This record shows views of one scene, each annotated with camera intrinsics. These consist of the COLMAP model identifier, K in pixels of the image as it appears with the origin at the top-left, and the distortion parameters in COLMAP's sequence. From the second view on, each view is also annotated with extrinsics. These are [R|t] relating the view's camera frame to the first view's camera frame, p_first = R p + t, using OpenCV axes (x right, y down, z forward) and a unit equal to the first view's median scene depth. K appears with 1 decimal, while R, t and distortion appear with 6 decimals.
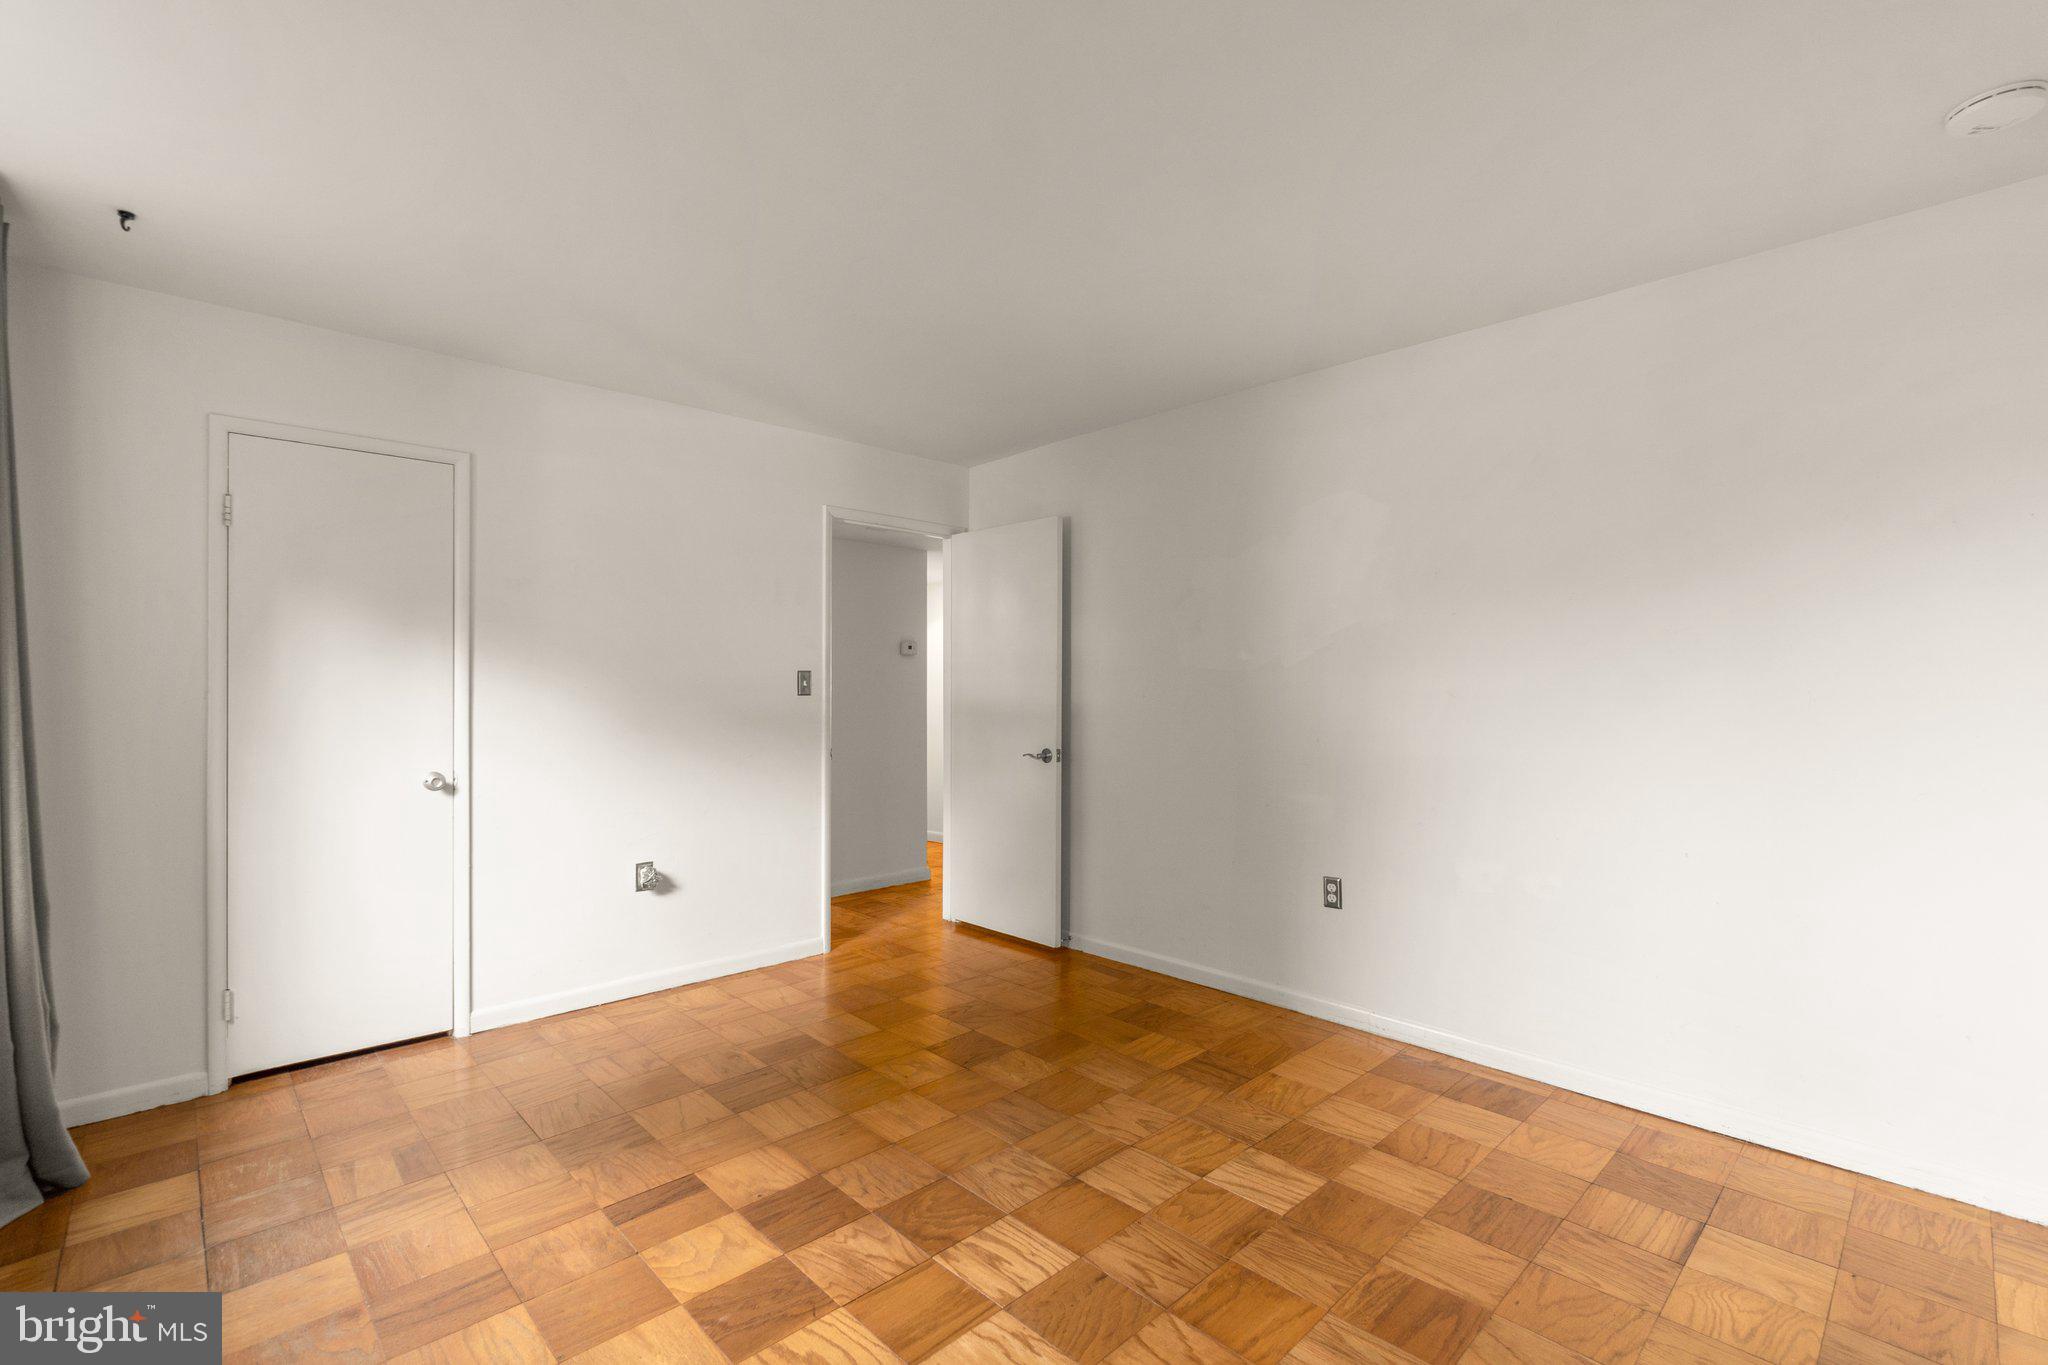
lens RADIAL K [[901.1, 0, 1027.8], [0, 901.1, 692.5], [0, 0, 1]] dist [-0.001378, -0.000463]
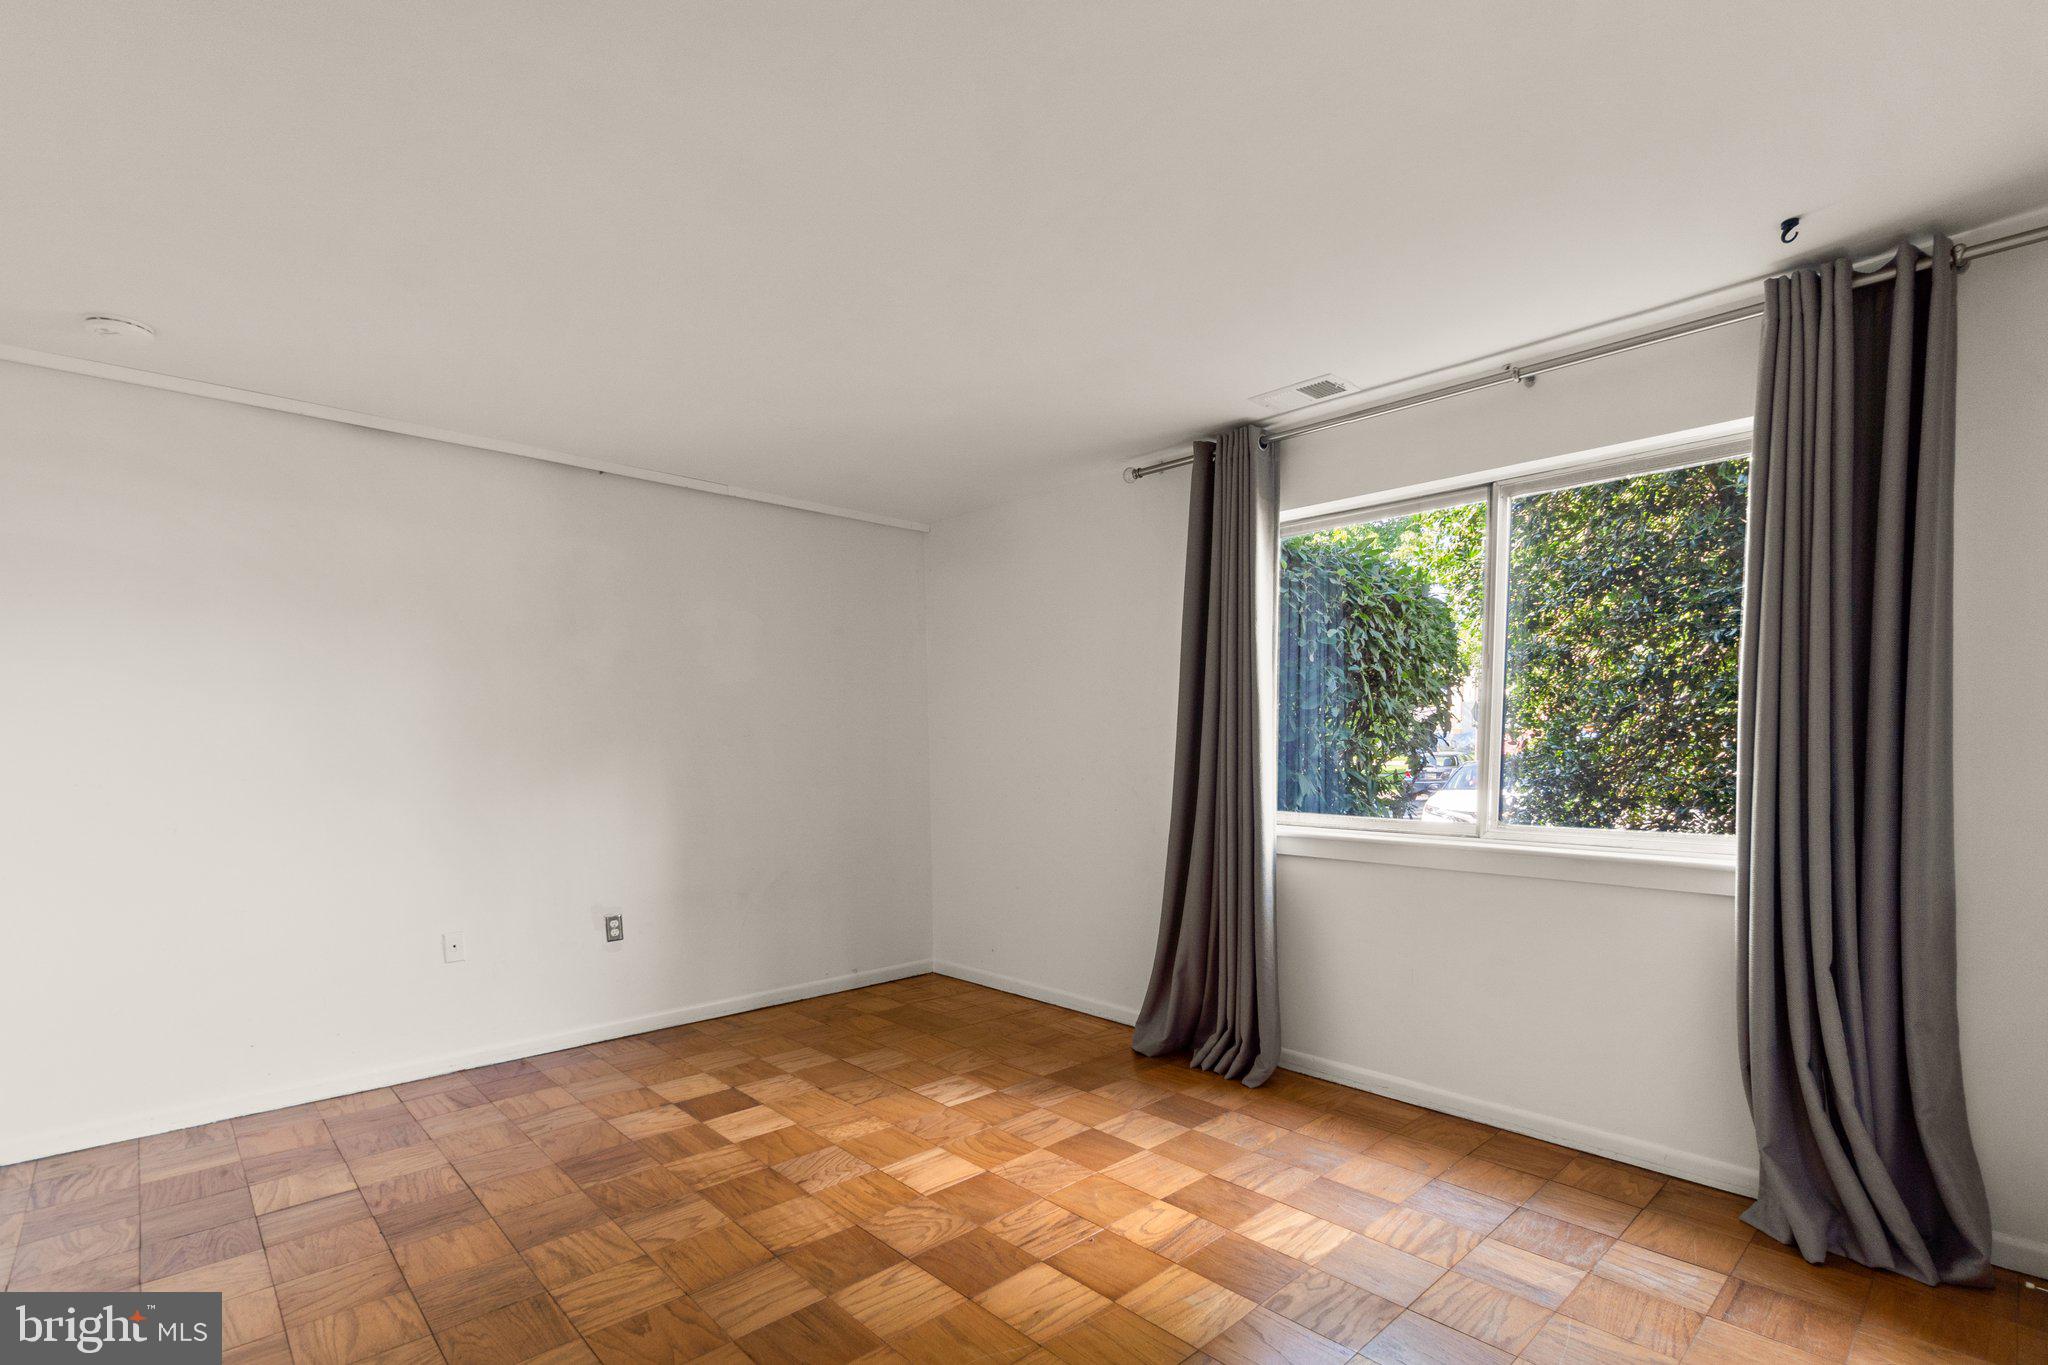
lens RADIAL K [[941.2, 0, 1027.7], [0, 941.2, 840.6], [0, 0, 1]] dist [0.000160, 0.000211]
pose [[-0.999991, 0.004210, -0.000804, -0.165360], [0.004106, 0.994772, 0.102042, -0.006237], [0.001229, 0.102037, -0.994780, 1.478008]]
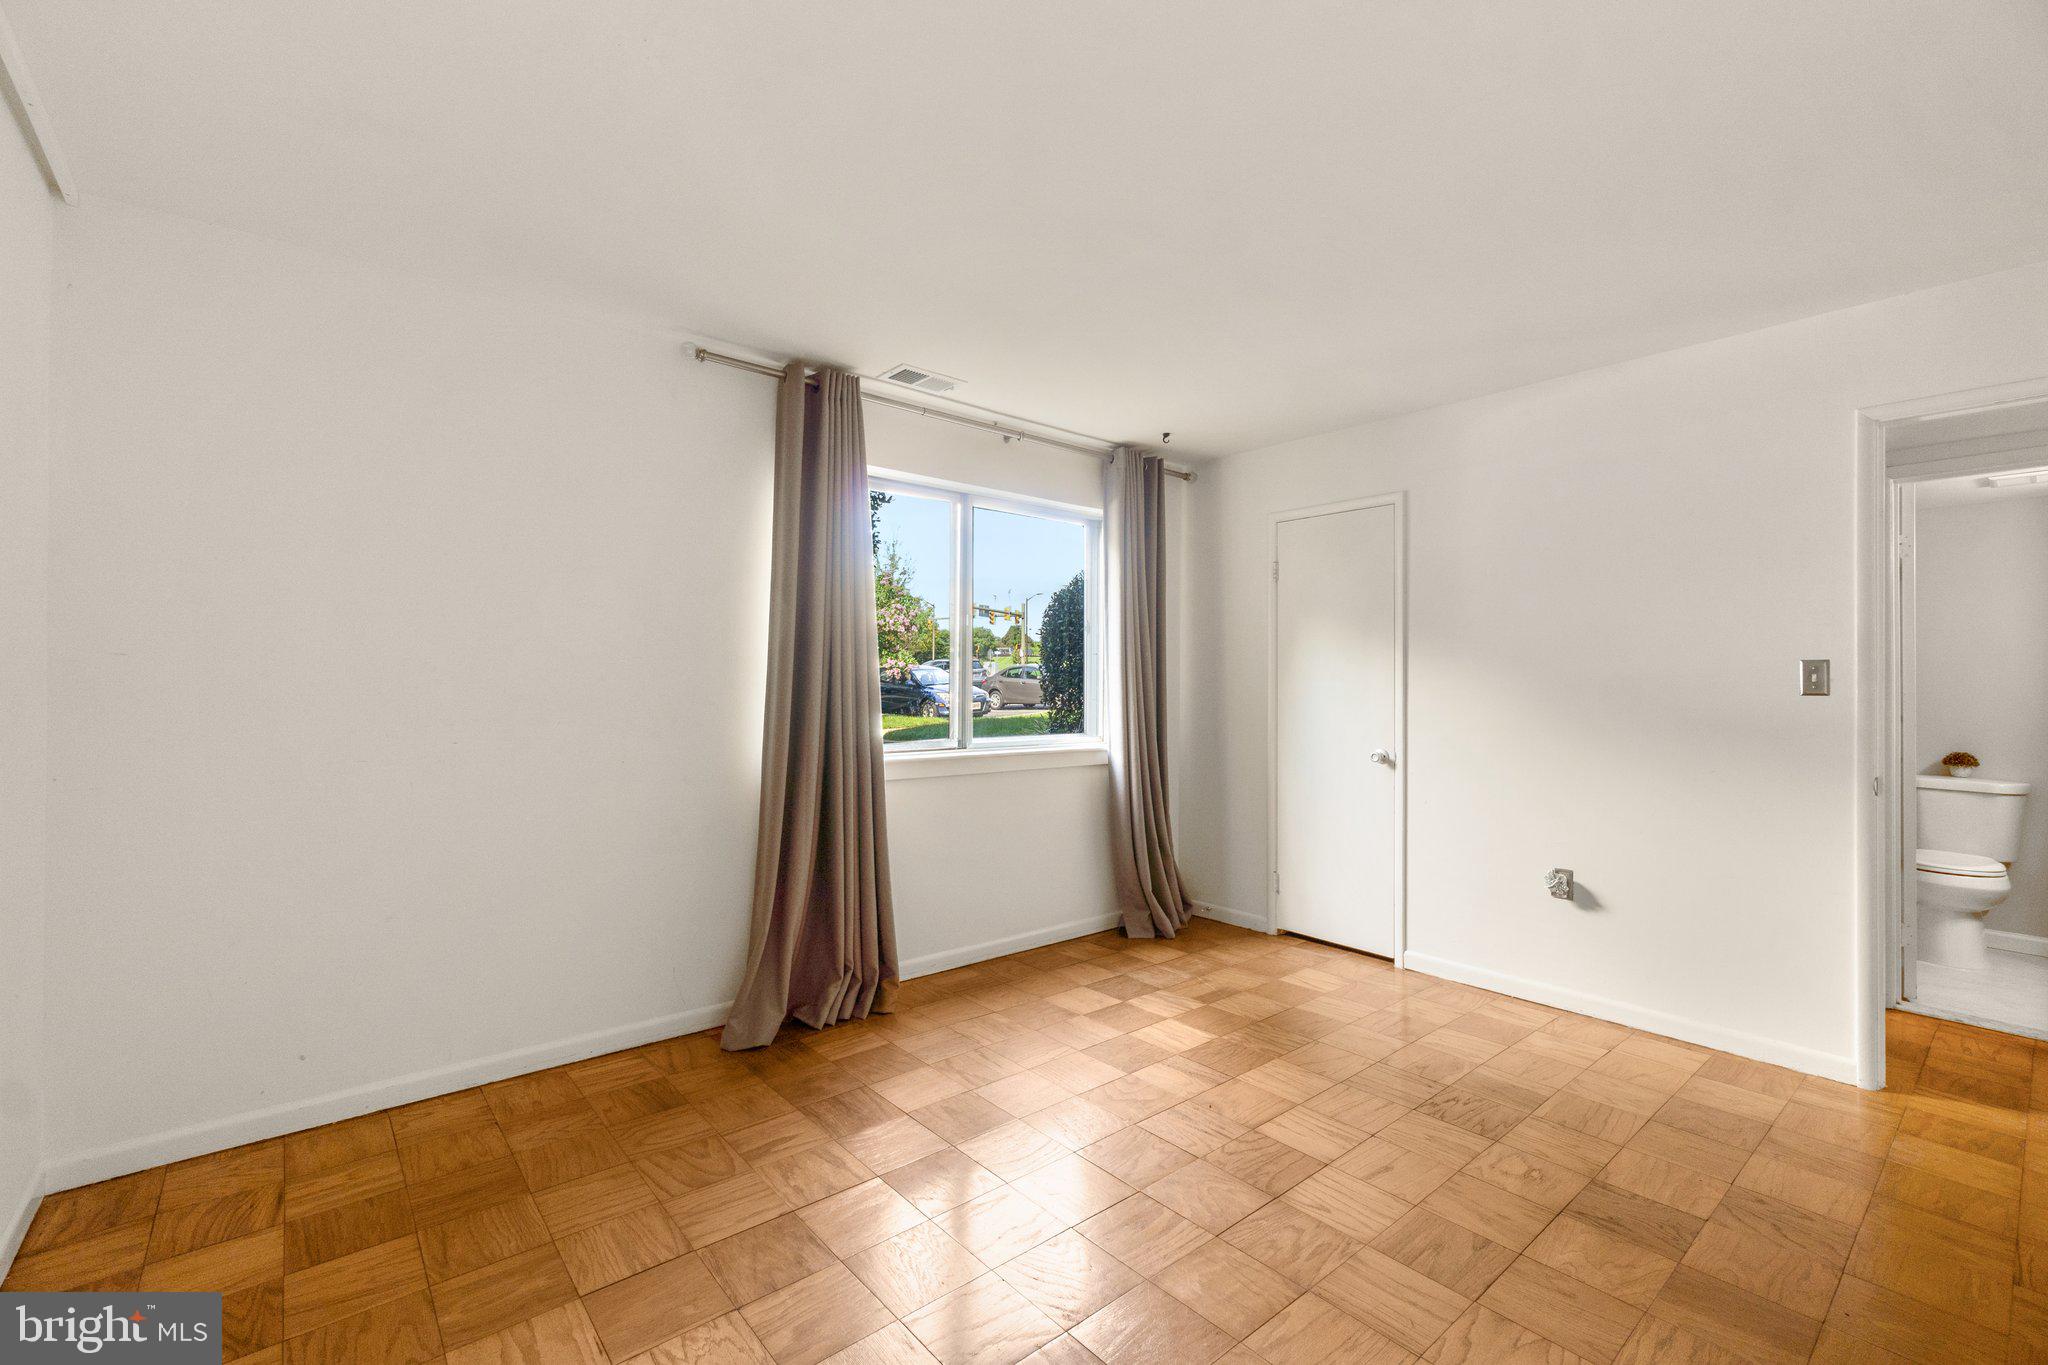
lens RADIAL K [[877.8, 0, 1014.1], [0, 877.8, 675.1], [0, 0, 1]] dist [-0.001455, 0.000037]
pose [[-0.066295, -0.007260, -0.997774, 0.644484], [-0.009581, 0.999932, -0.006639, -0.002960], [0.997754, 0.009119, -0.066360, 0.590647]]
